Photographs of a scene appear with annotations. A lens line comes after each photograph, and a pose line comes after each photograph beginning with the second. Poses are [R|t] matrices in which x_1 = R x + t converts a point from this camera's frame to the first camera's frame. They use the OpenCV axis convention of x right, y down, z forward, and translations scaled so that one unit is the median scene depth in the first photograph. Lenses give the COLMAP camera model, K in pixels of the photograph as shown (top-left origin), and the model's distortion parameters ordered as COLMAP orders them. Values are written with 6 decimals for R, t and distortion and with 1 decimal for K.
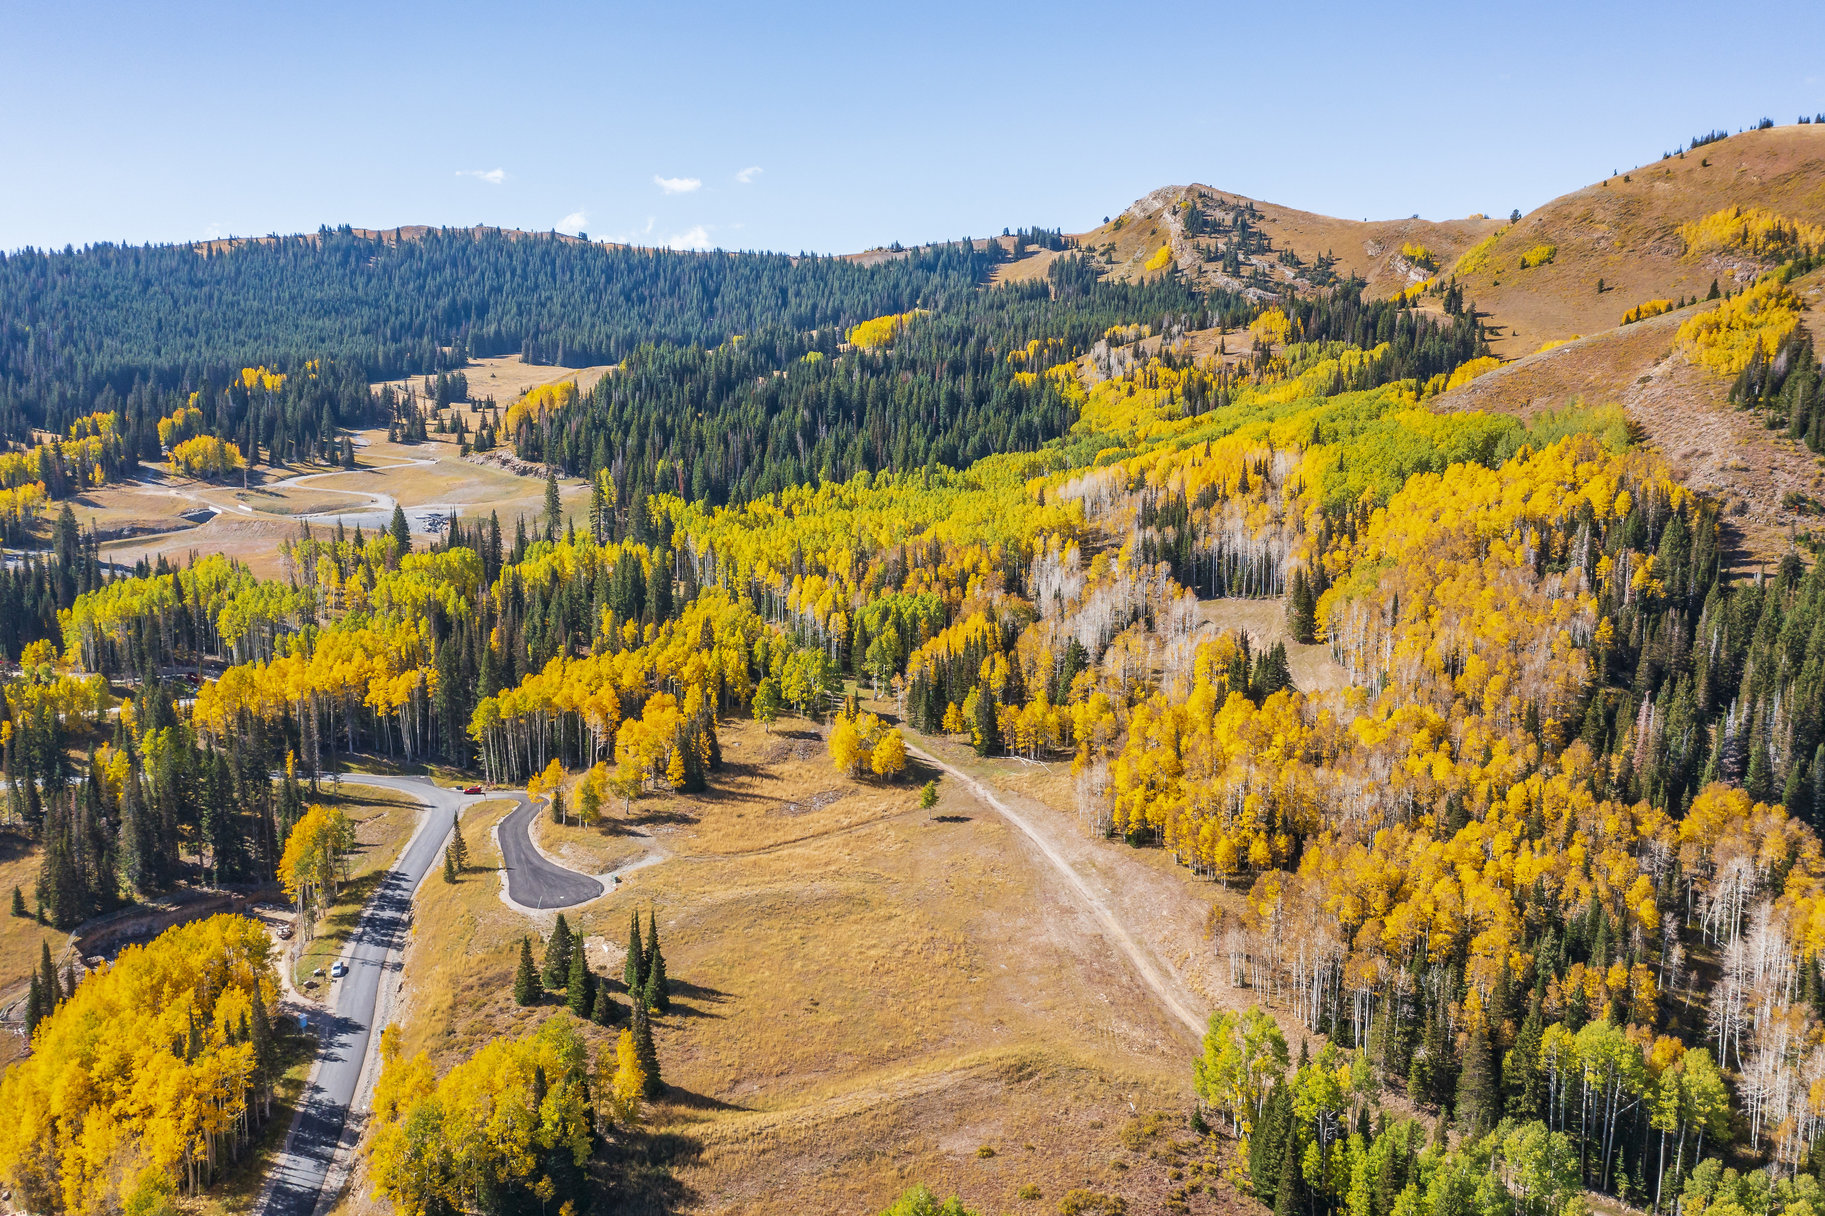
lens RADIAL K [[1452.0, 0, 907.0], [0, 1452.0, 607.6], [0, 0, 1]] dist [-0.016222, 0.007781]
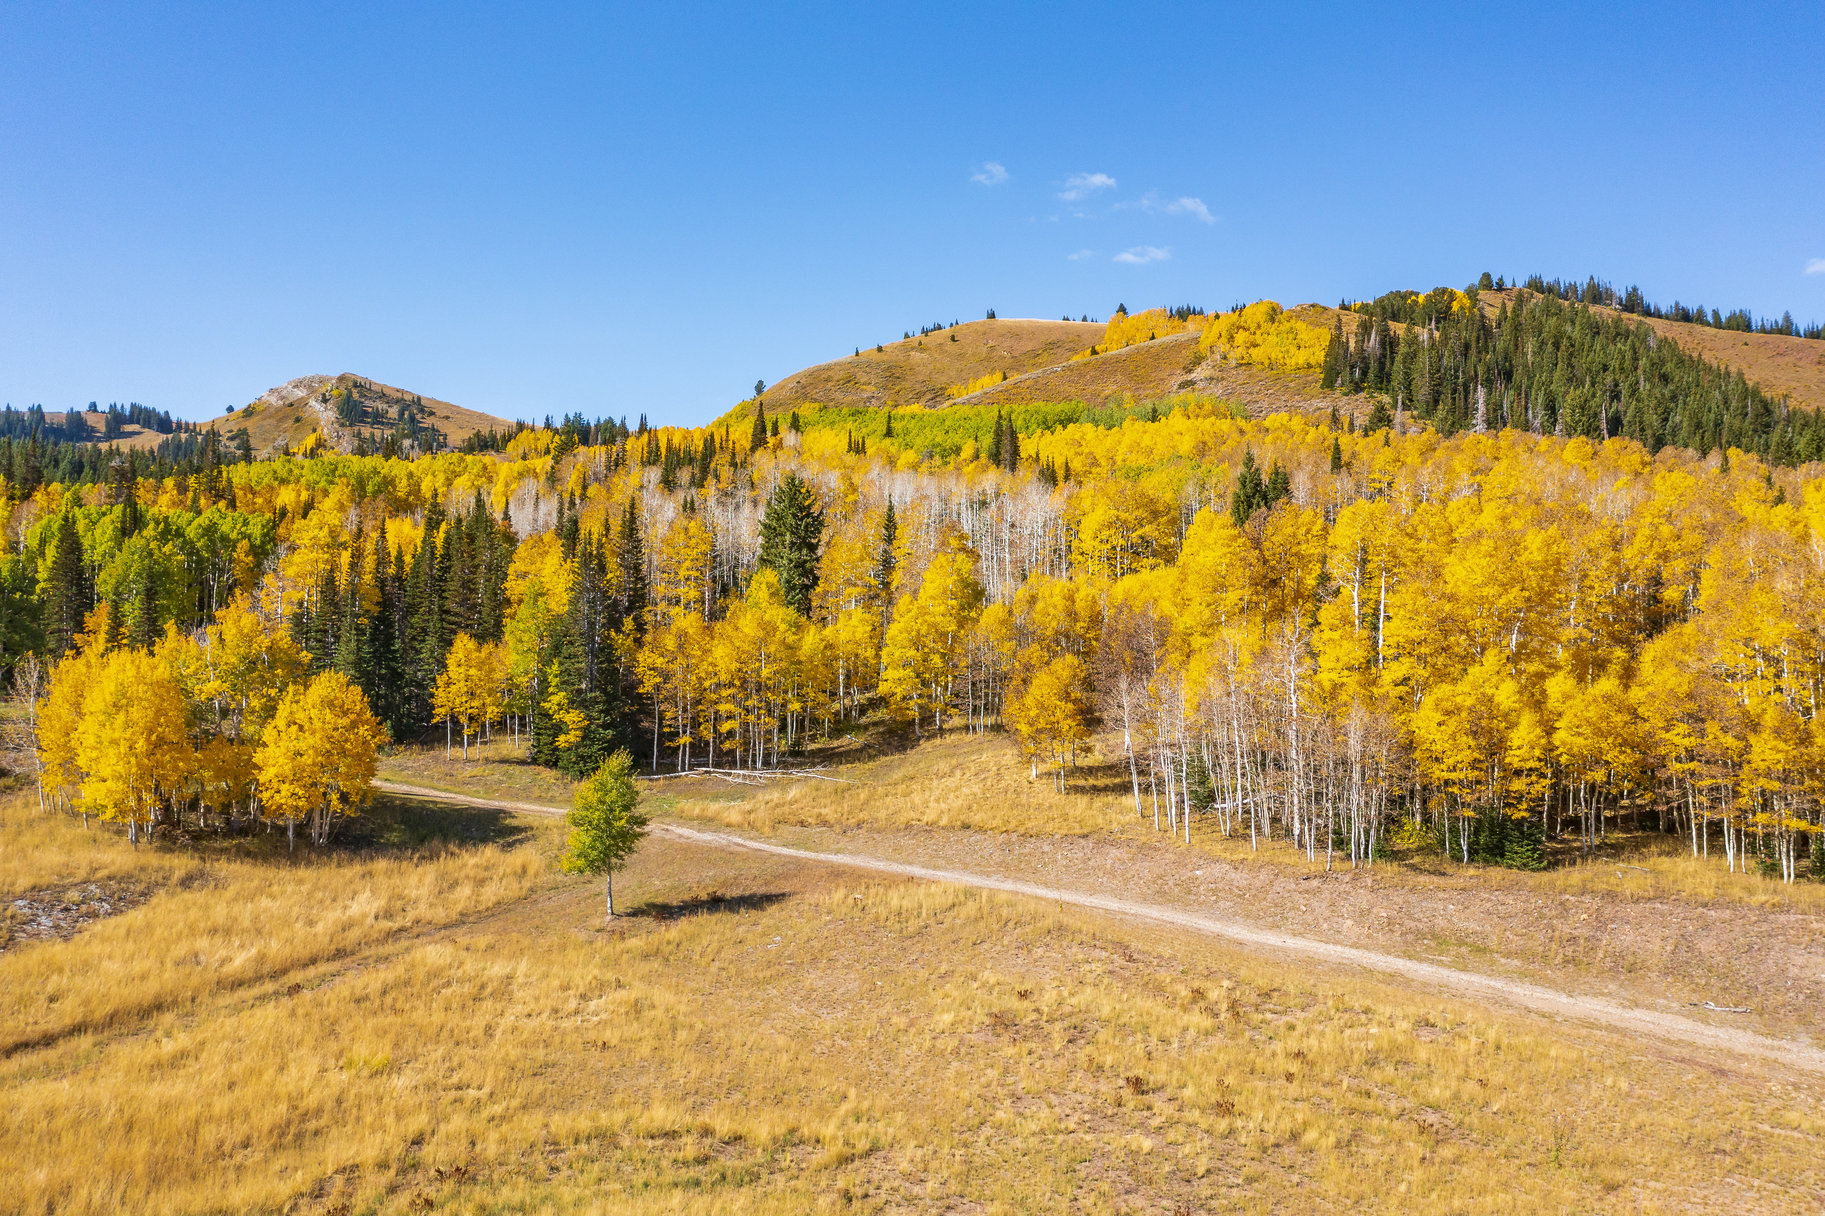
lens RADIAL K [[1452.0, 0, 911.7], [0, 1452.0, 606.6], [0, 0, 1]] dist [-0.016222, 0.007781]
pose [[0.816237, 0.040916, 0.576266, -0.018330], [0.081889, 0.979223, -0.185517, 0.031440], [-0.571884, 0.198615, 0.795928, 0.168188]]
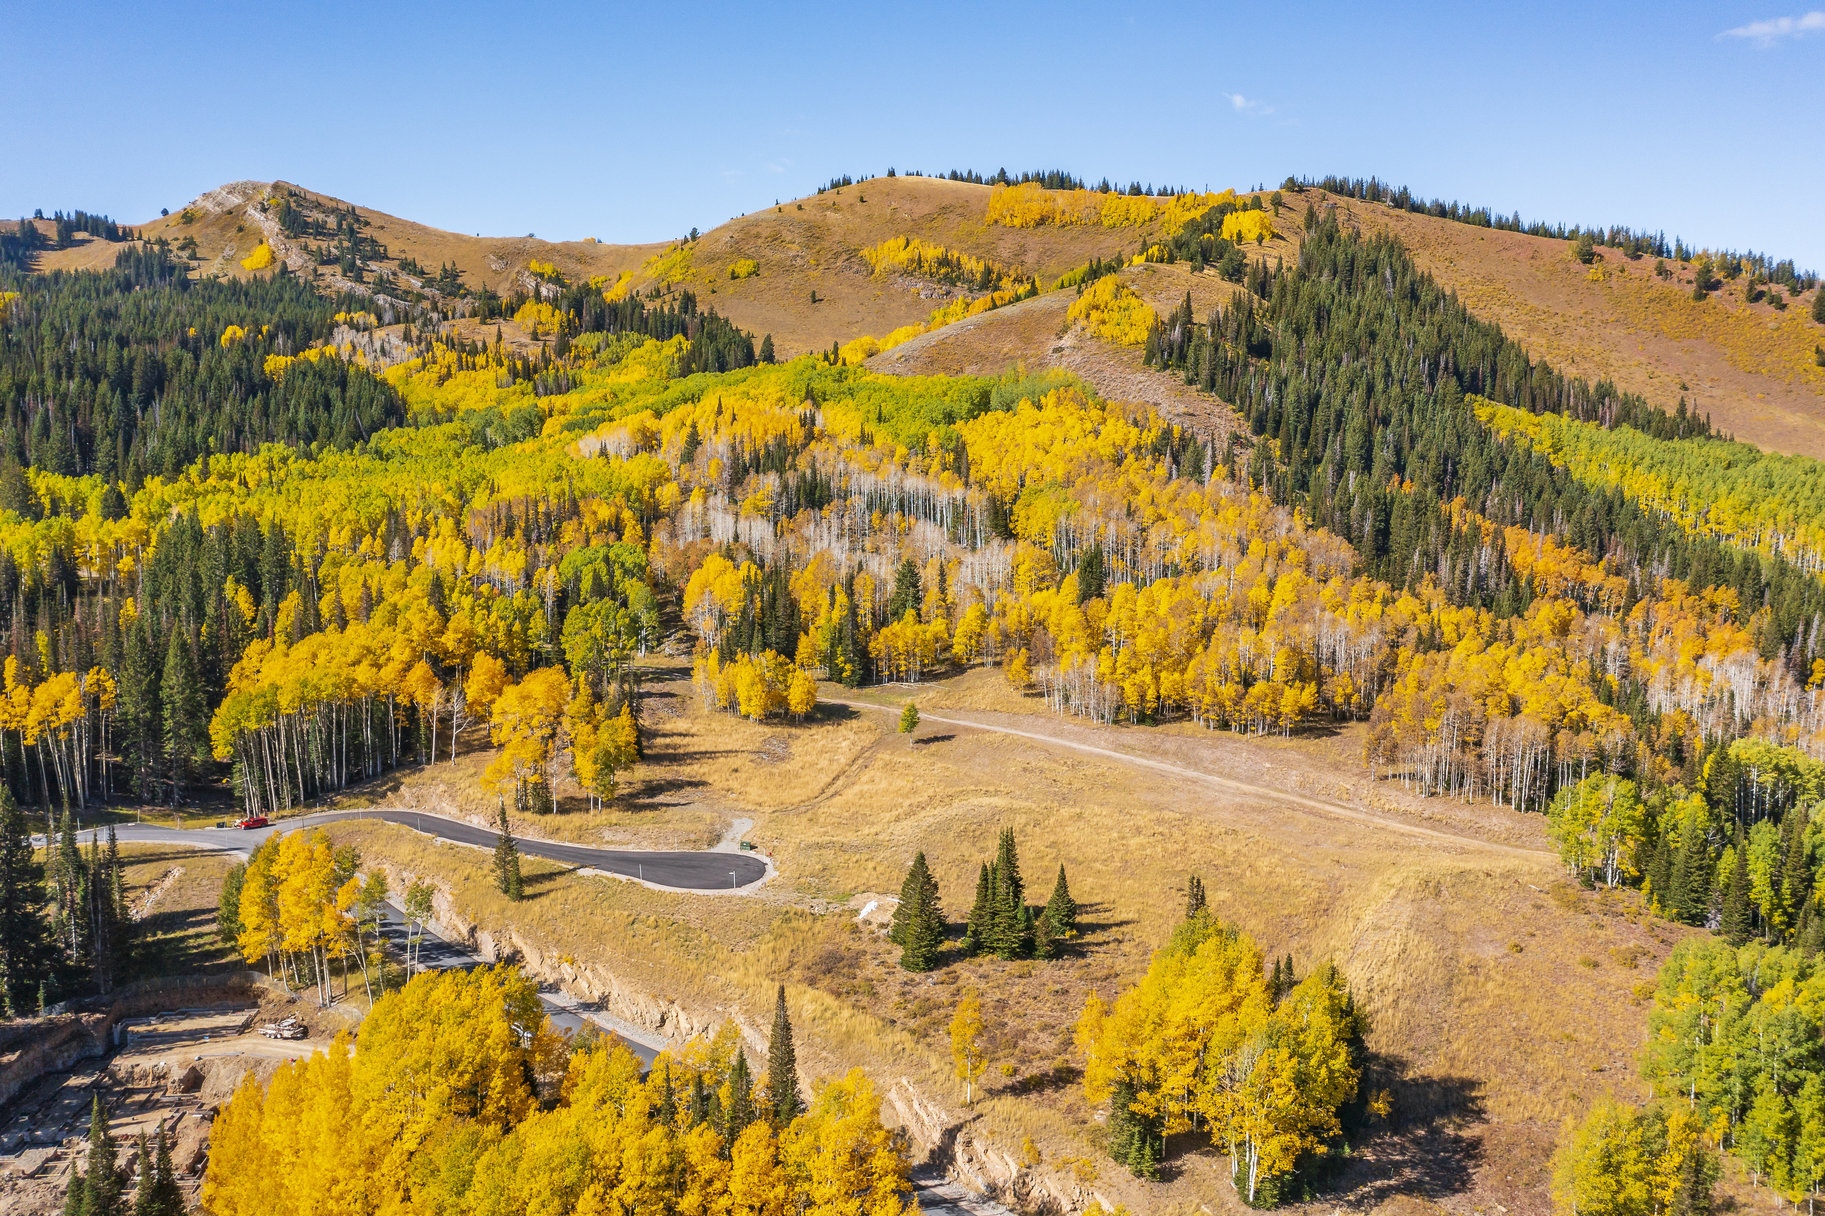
lens RADIAL K [[1452.0, 0, 917.5], [0, 1452.0, 610.0], [0, 0, 1]] dist [-0.016222, 0.007781]
pose [[0.754226, -0.073455, 0.652493, -0.123999], [0.093790, 0.995585, 0.003665, 0.012981], [-0.649882, 0.058433, 0.757786, 0.066490]]
